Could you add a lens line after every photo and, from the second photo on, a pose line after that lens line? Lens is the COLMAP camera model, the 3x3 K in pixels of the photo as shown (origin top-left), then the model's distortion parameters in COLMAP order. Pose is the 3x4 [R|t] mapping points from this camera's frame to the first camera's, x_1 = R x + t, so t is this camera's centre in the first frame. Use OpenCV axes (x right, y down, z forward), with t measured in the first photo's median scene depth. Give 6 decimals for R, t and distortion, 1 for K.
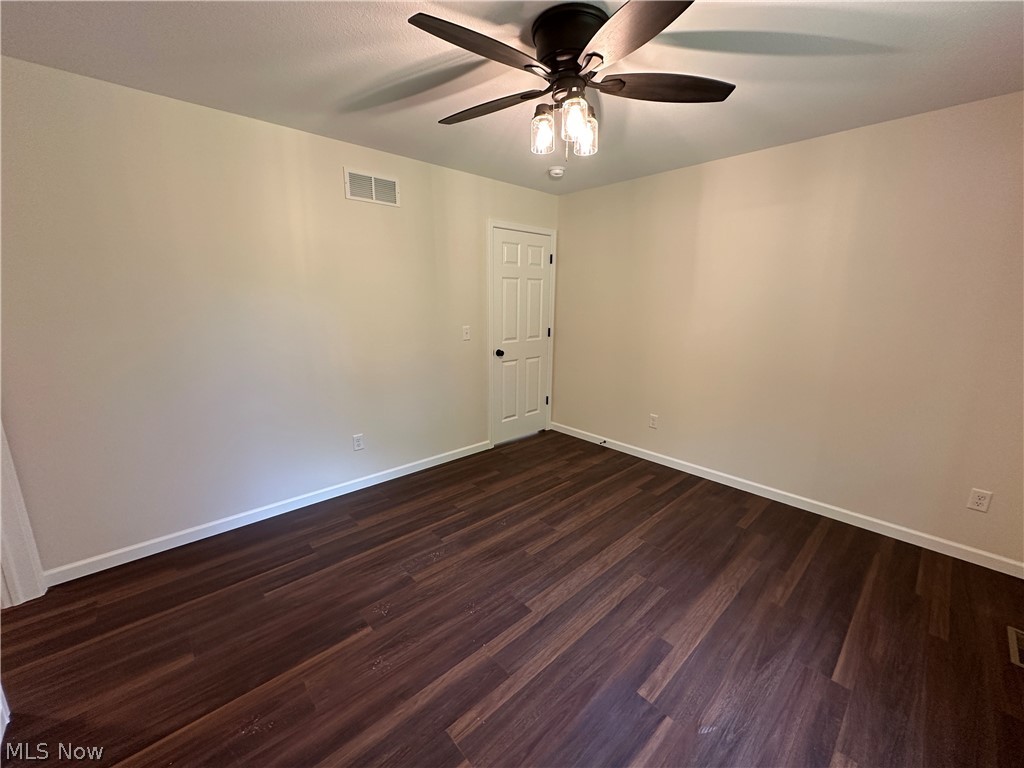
lens RADIAL K [[408.4, 0, 511.3], [0, 408.4, 385.5], [0, 0, 1]] dist [0.002560, -0.000049]
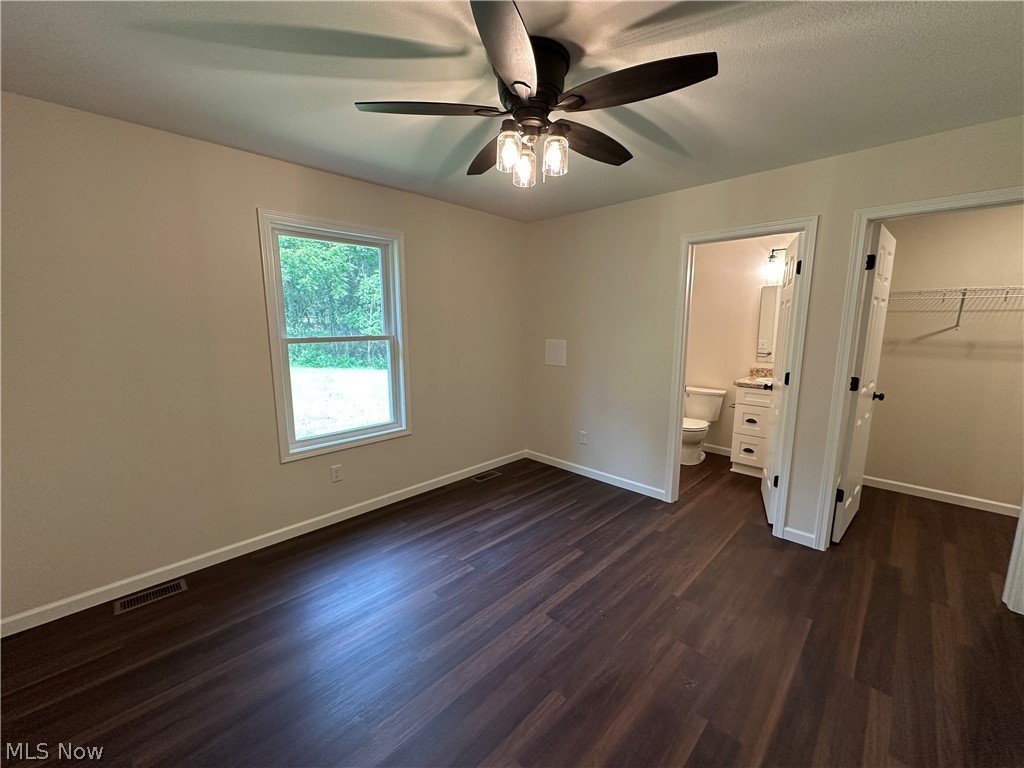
lens RADIAL K [[408.4, 0, 511.3], [0, 408.4, 385.5], [0, 0, 1]] dist [0.002560, -0.000049]
pose [[-0.998678, -0.000312, -0.051394, 0.195673], [-0.019208, 0.929783, 0.367606, -0.397417], [0.047670, 0.368107, -0.928561, 1.767219]]
